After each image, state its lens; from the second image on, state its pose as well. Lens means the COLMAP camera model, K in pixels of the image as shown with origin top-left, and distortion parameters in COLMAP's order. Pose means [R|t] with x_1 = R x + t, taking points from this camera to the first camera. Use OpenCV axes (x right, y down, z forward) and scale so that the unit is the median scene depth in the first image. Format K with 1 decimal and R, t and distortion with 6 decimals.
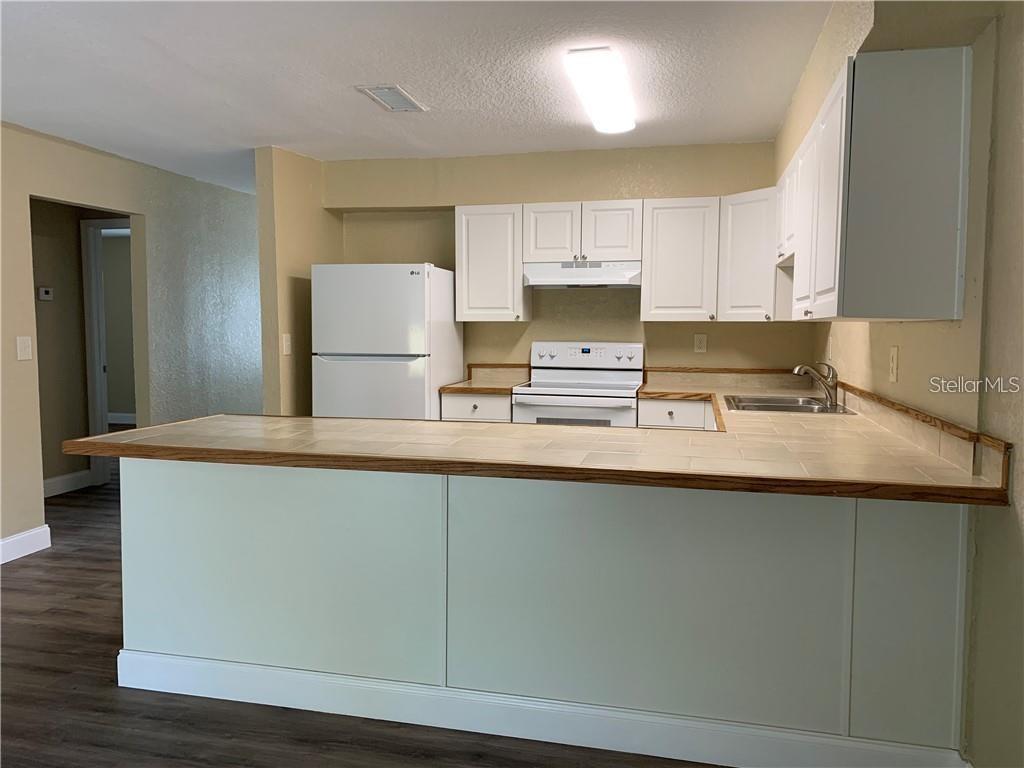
lens RADIAL K [[778.9, 0, 508.5], [0, 778.9, 383.8], [0, 0, 1]] dist [0.036073, -0.004096]
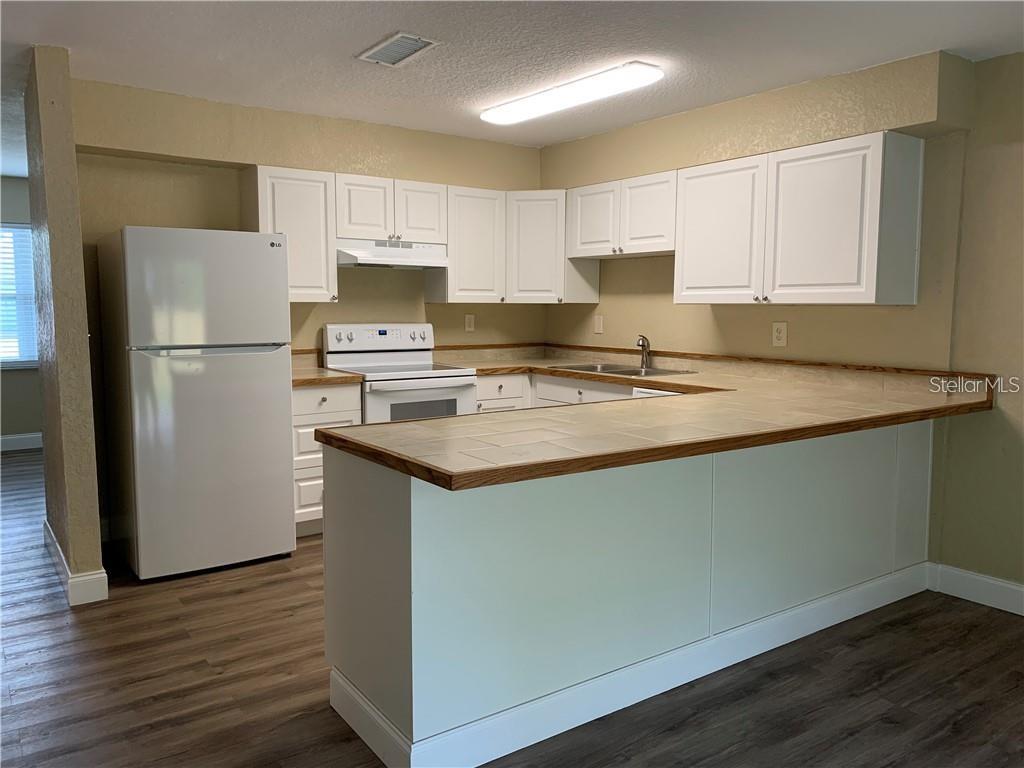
lens RADIAL K [[778.9, 0, 510.4], [0, 778.9, 385.0], [0, 0, 1]] dist [0.036073, -0.004096]
pose [[0.653242, -0.082323, 0.752661, -0.560637], [0.055796, 0.996603, 0.060578, -0.028291], [-0.755091, 0.002423, 0.655616, 0.249797]]
